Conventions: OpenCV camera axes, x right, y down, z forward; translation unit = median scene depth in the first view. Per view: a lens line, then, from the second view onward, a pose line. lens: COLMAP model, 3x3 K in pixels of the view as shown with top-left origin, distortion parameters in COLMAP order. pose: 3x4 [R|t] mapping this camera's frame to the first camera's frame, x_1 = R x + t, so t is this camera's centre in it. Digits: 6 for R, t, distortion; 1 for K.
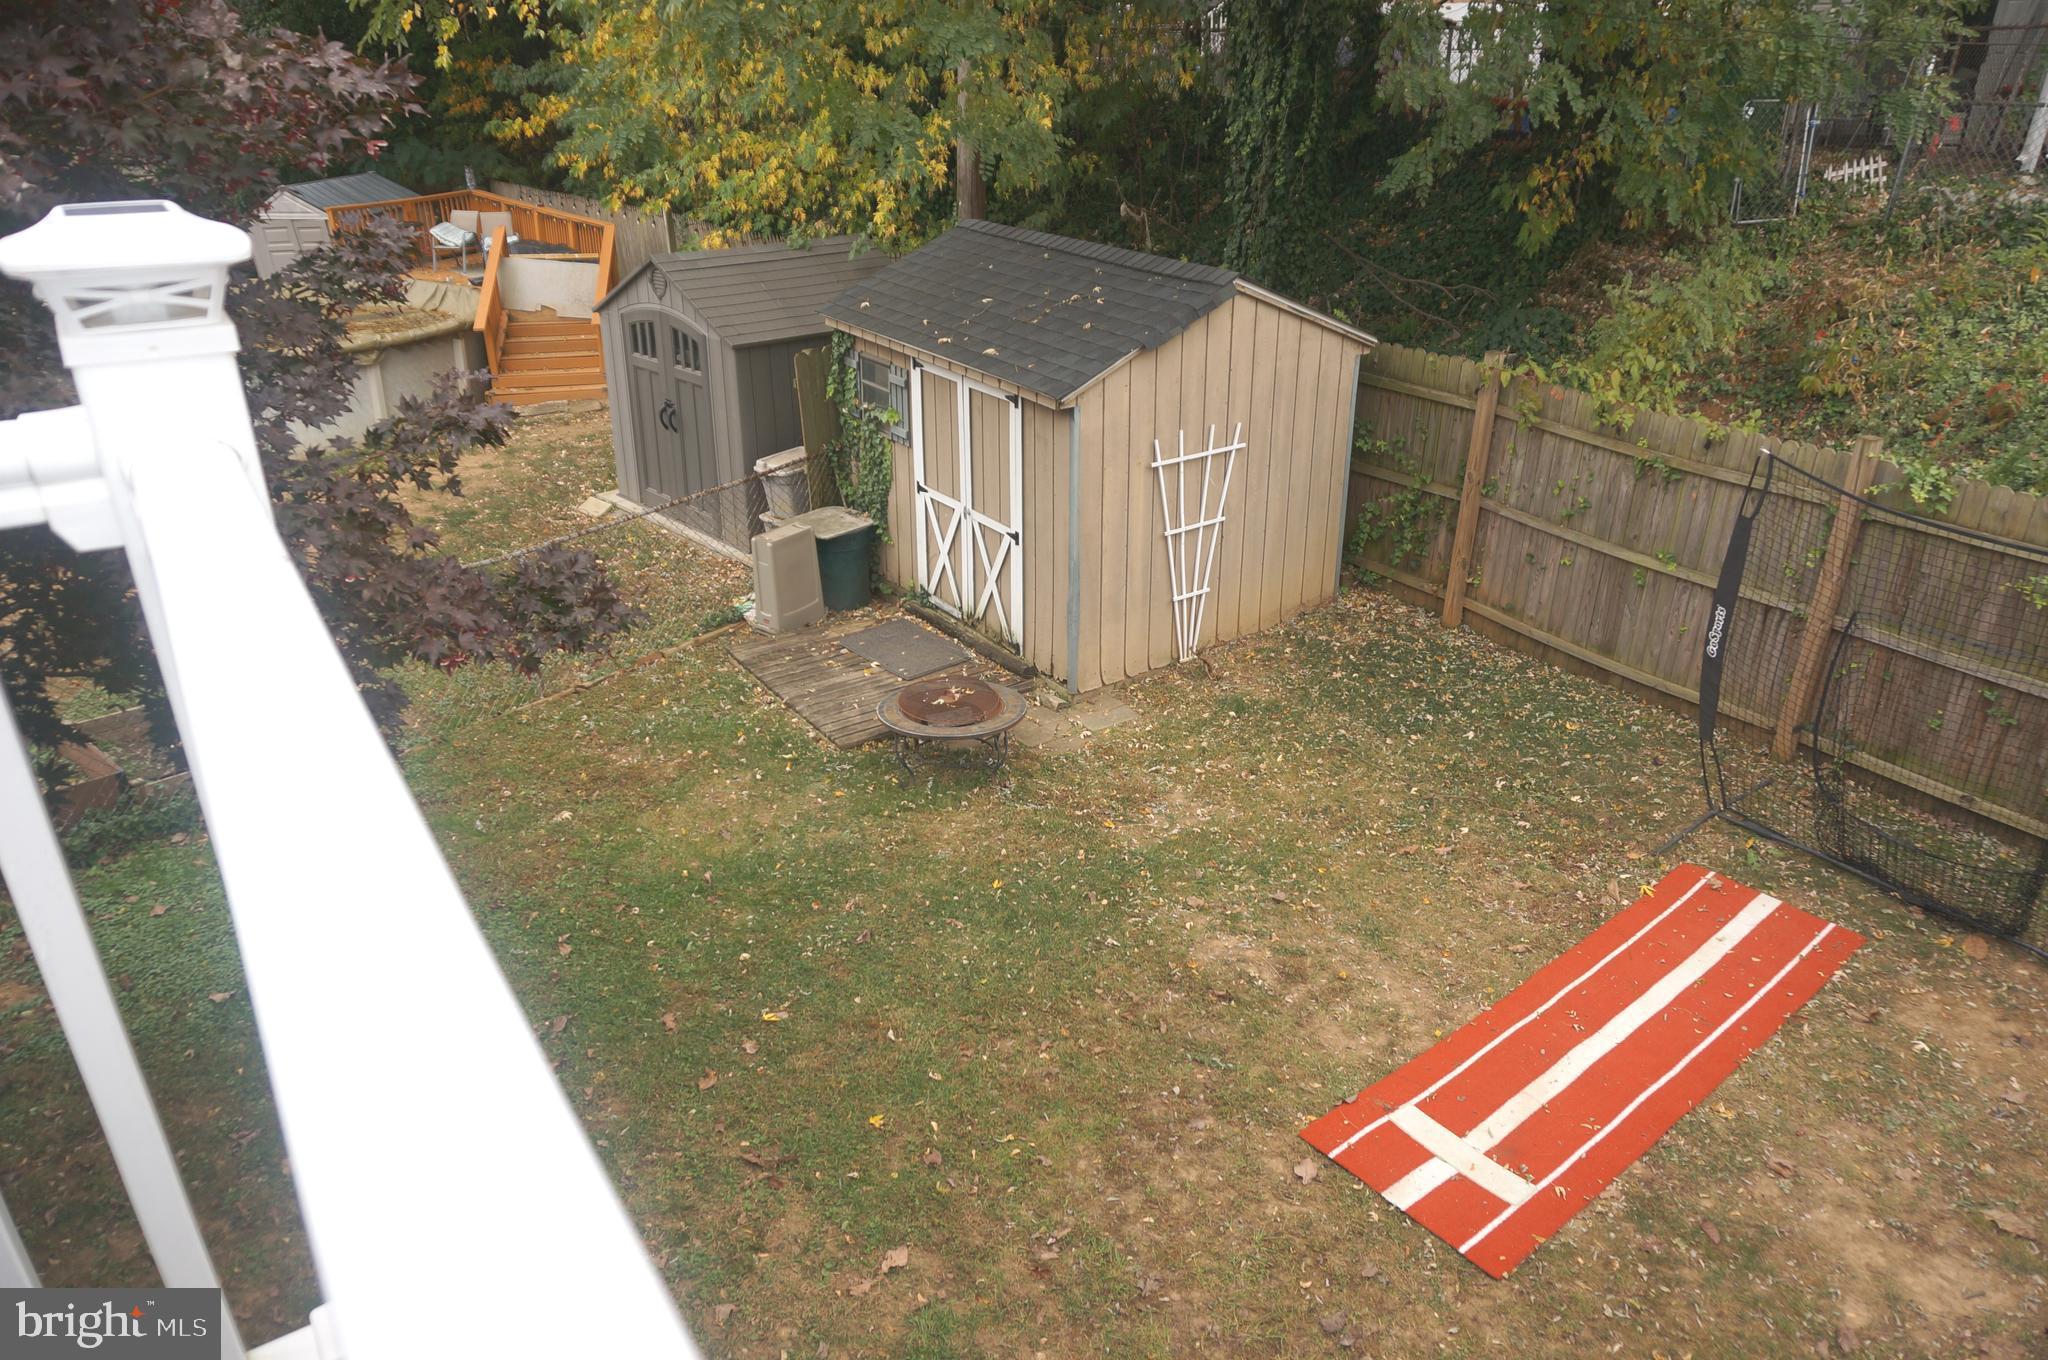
lens RADIAL K [[1366.0, 0, 1030.1], [0, 1366.0, 681.4], [0, 0, 1]] dist [-0.049337, 0.032364]
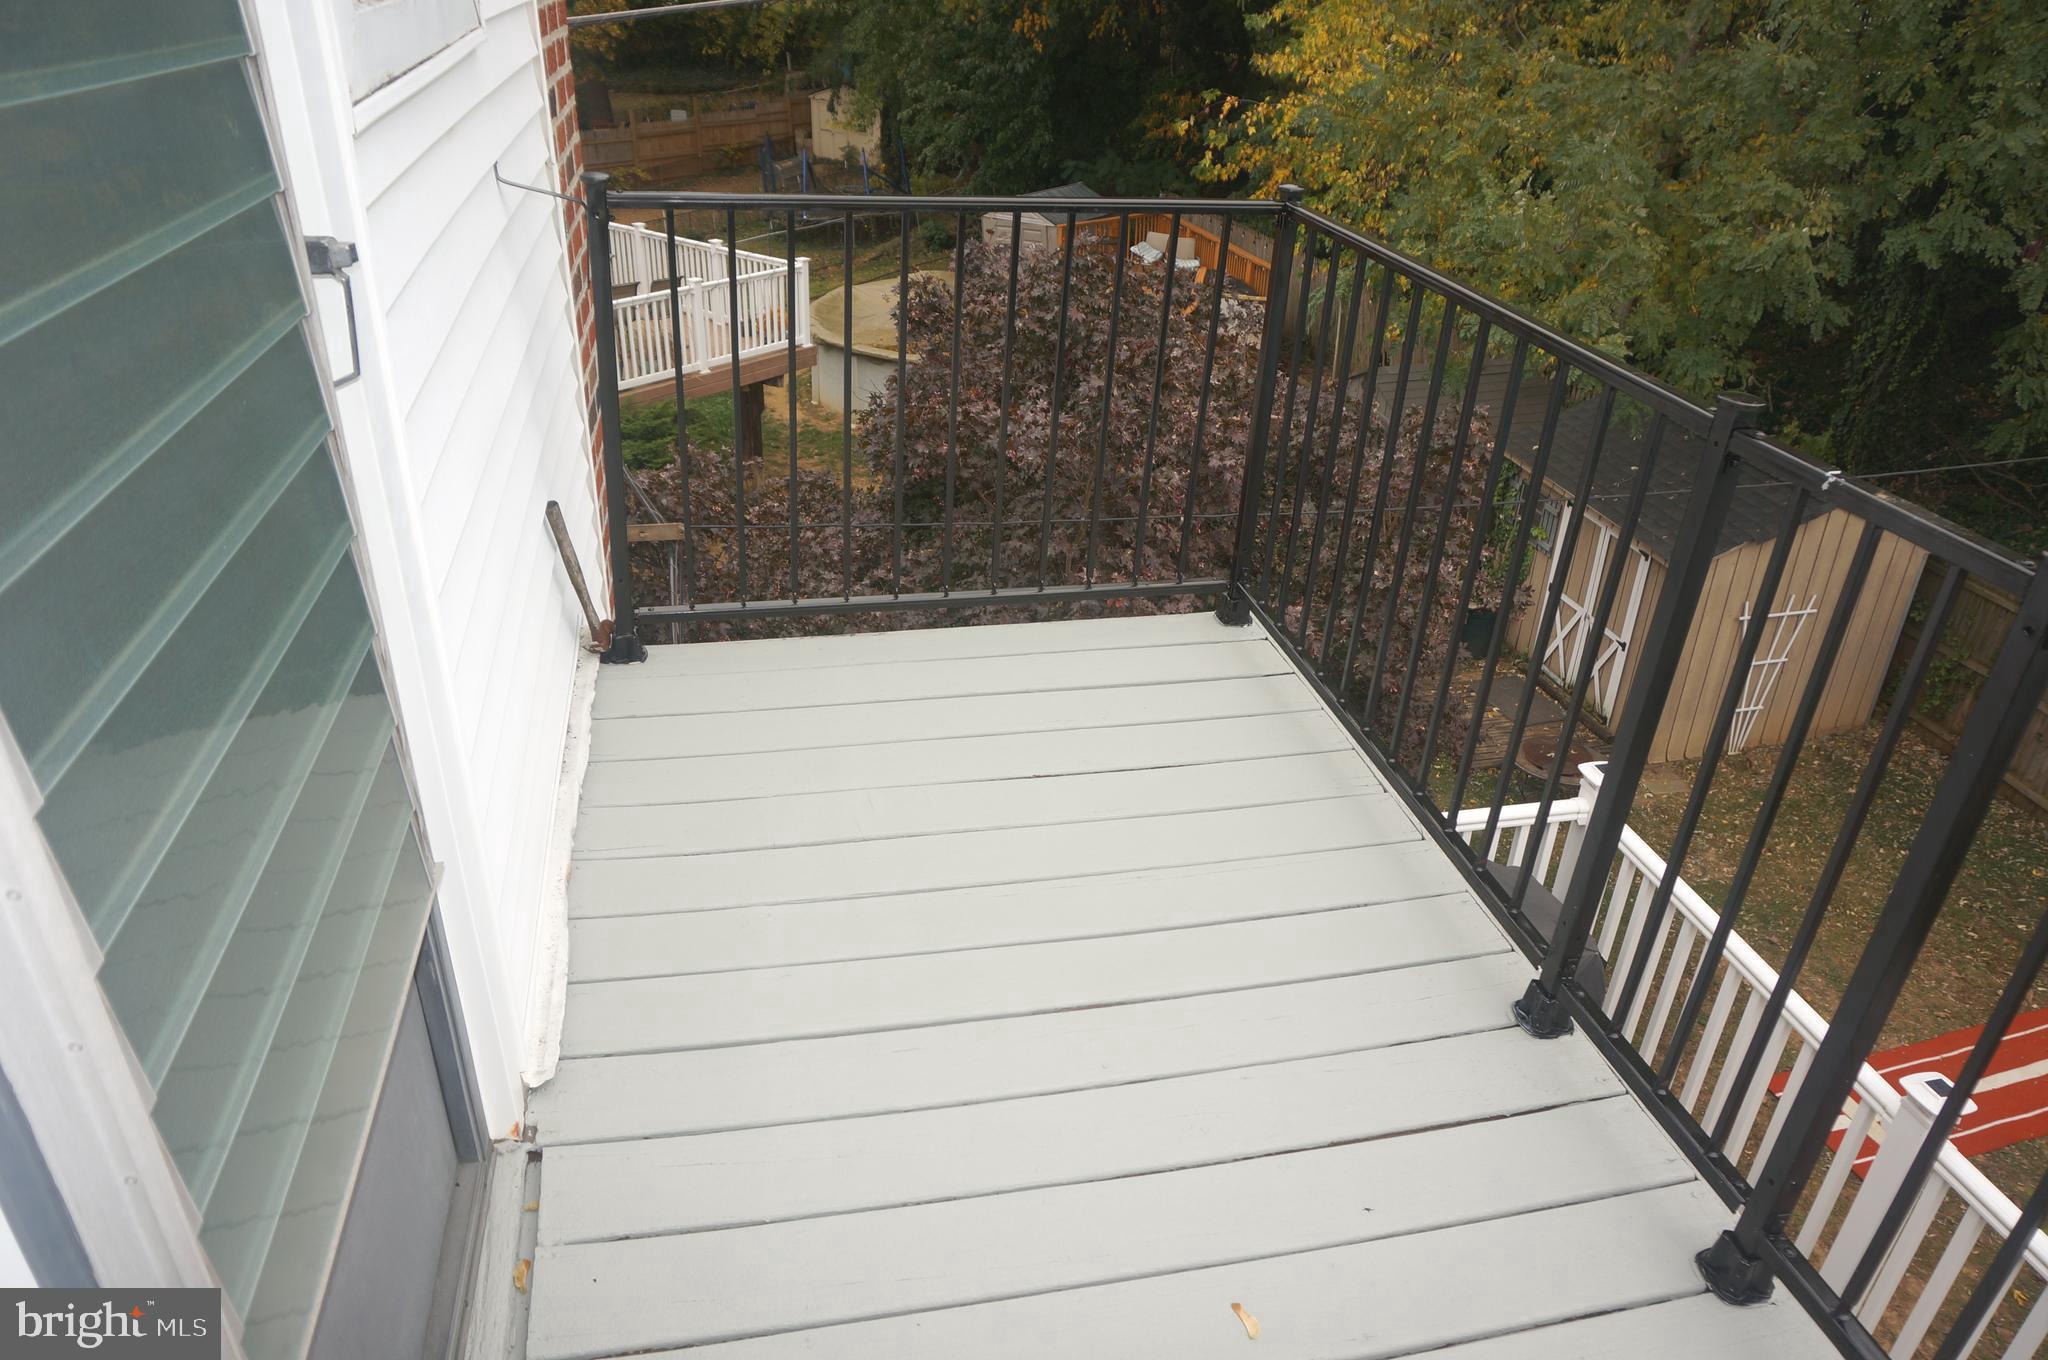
lens RADIAL K [[1366.0, 0, 1027.2], [0, 1366.0, 678.8], [0, 0, 1]] dist [-0.049337, 0.032364]
pose [[0.926278, 0.197640, -0.320854, -0.121304], [-0.179818, 0.980057, 0.084579, -0.077495], [0.331172, -0.020648, 0.943345, -0.508867]]
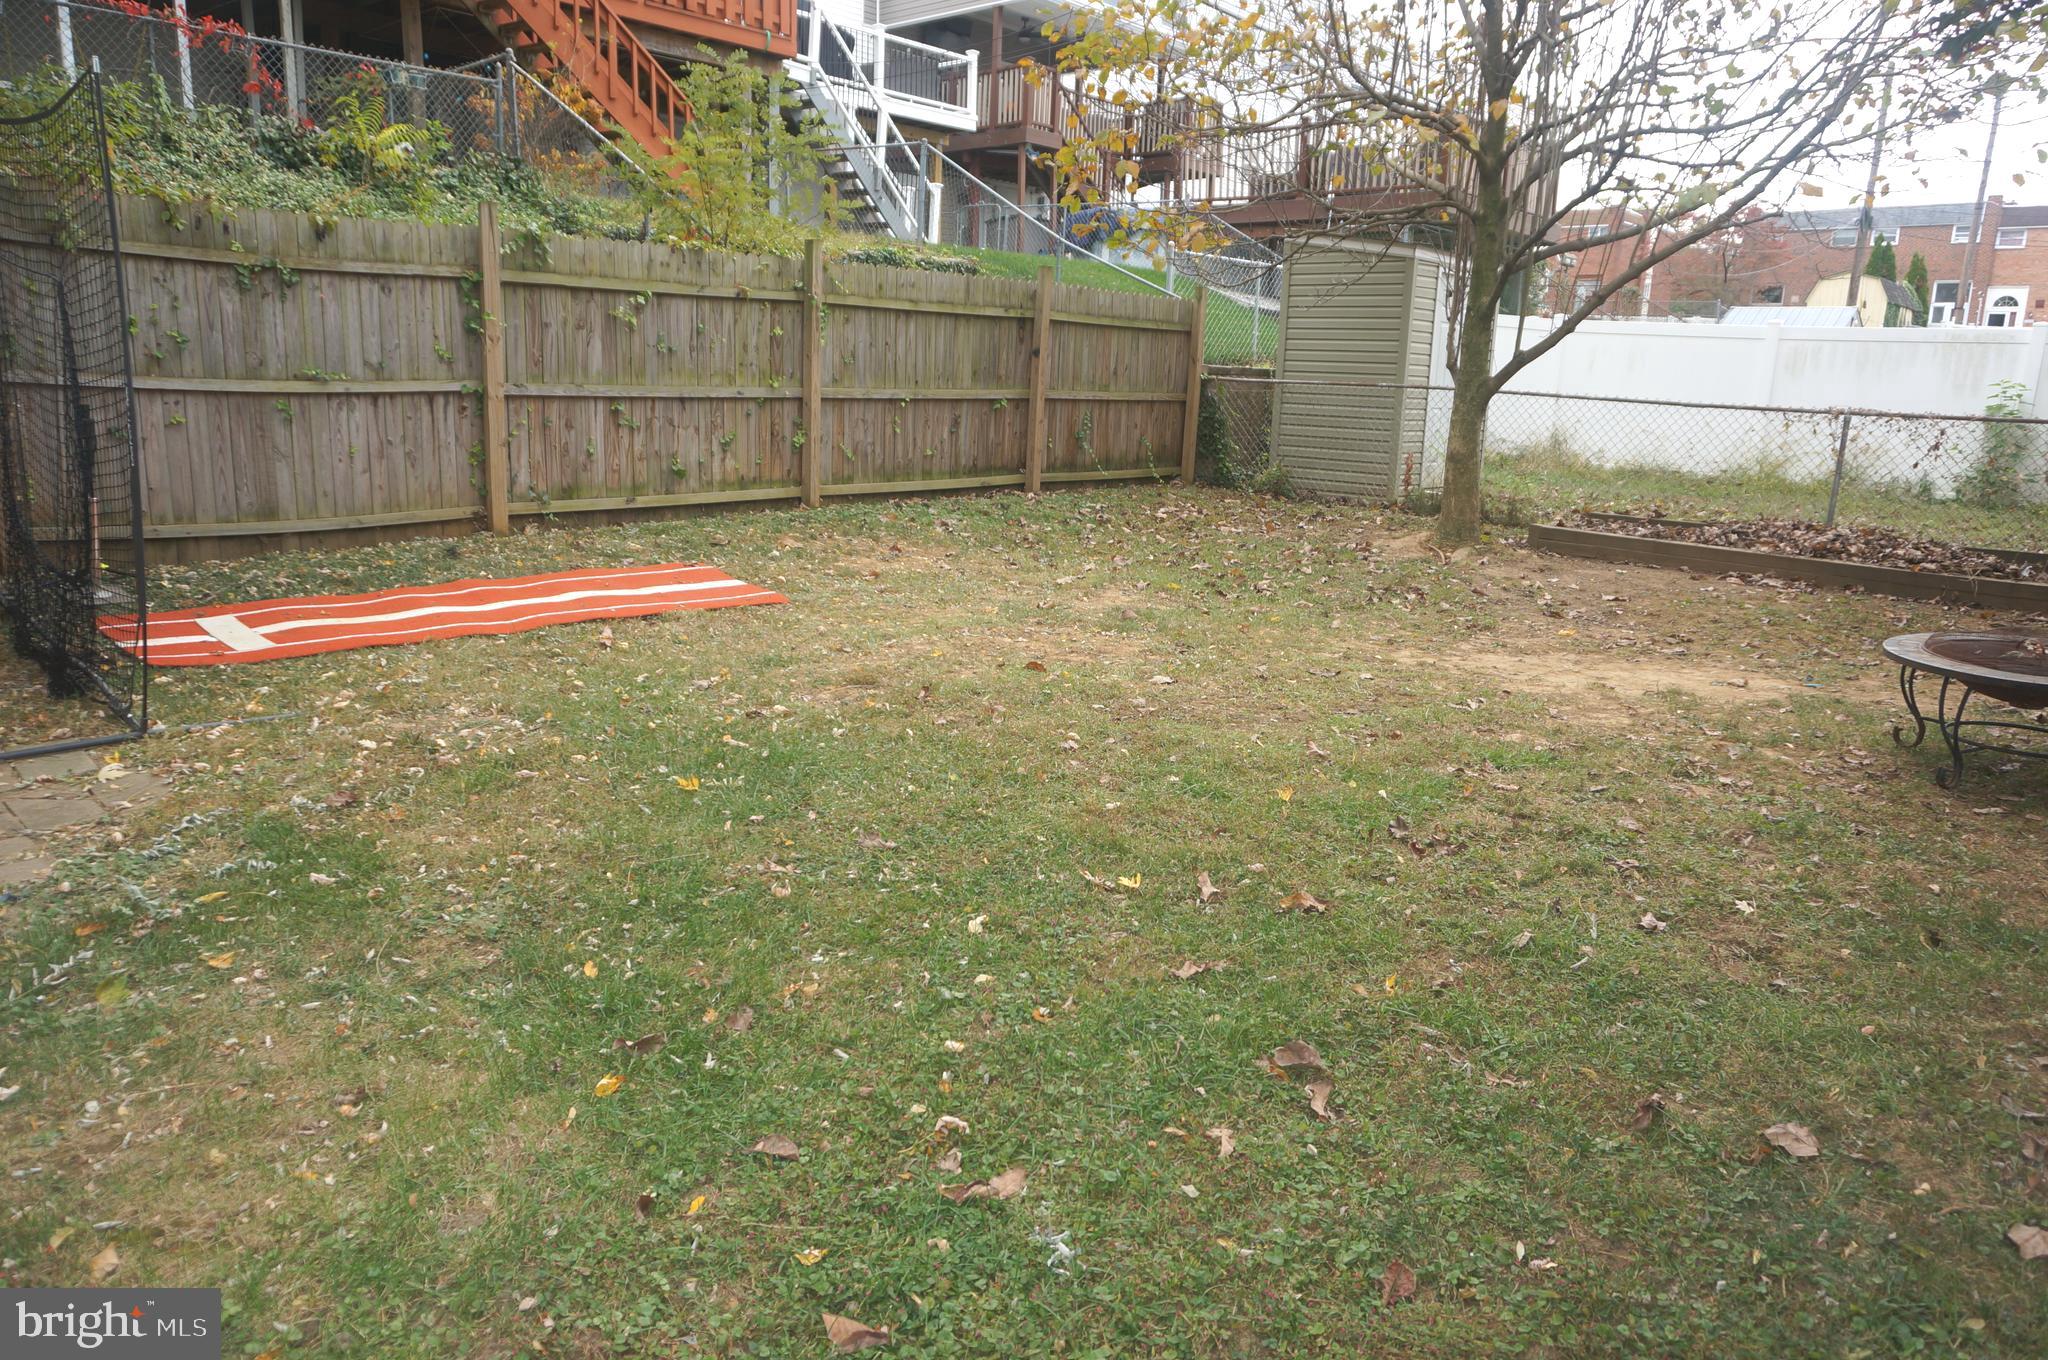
lens RADIAL K [[1366.0, 0, 1026.9], [0, 1366.0, 687.3], [0, 0, 1]] dist [-0.049337, 0.032364]
pose [[-0.250291, -0.237776, 0.938518, -0.459393], [0.373415, 0.870662, 0.320170, -0.019903], [-0.893261, 0.430592, -0.129130, 0.699410]]
